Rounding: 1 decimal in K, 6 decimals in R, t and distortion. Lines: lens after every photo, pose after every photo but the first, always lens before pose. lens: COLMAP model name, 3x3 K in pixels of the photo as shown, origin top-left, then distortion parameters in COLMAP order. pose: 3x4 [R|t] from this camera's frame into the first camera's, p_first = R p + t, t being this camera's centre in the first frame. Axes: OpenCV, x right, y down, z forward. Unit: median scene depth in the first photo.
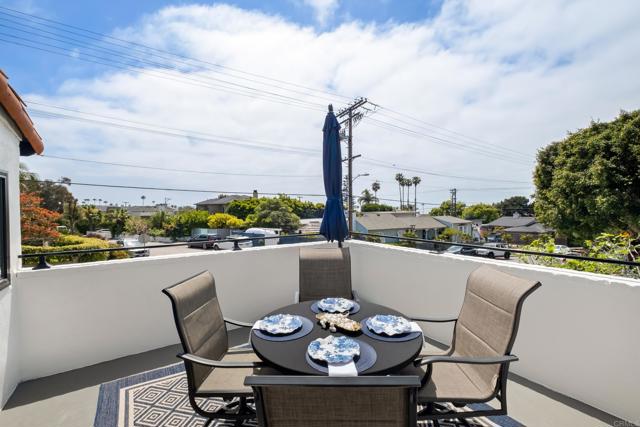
lens RADIAL K [[279.1, 0, 321.8], [0, 279.1, 213.0], [0, 0, 1]] dist [-0.002540, -0.000141]
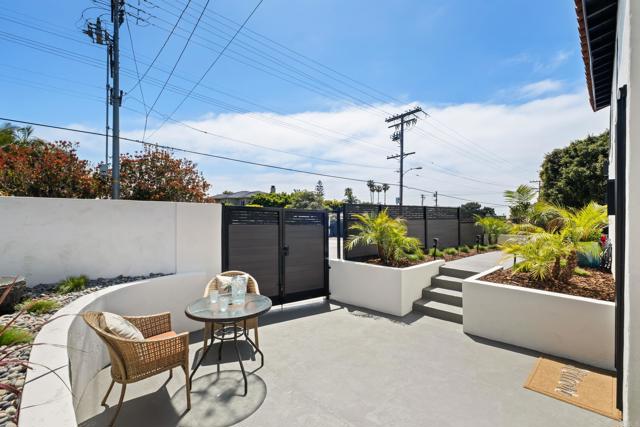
lens RADIAL K [[279.1, 0, 321.2], [0, 279.1, 215.1], [0, 0, 1]] dist [-0.002540, -0.000141]
pose [[0.984688, 0.013260, 0.173824, -0.460848], [-0.009481, 0.999701, -0.022553, 0.098529], [-0.174071, 0.020559, 0.984519, -0.143324]]
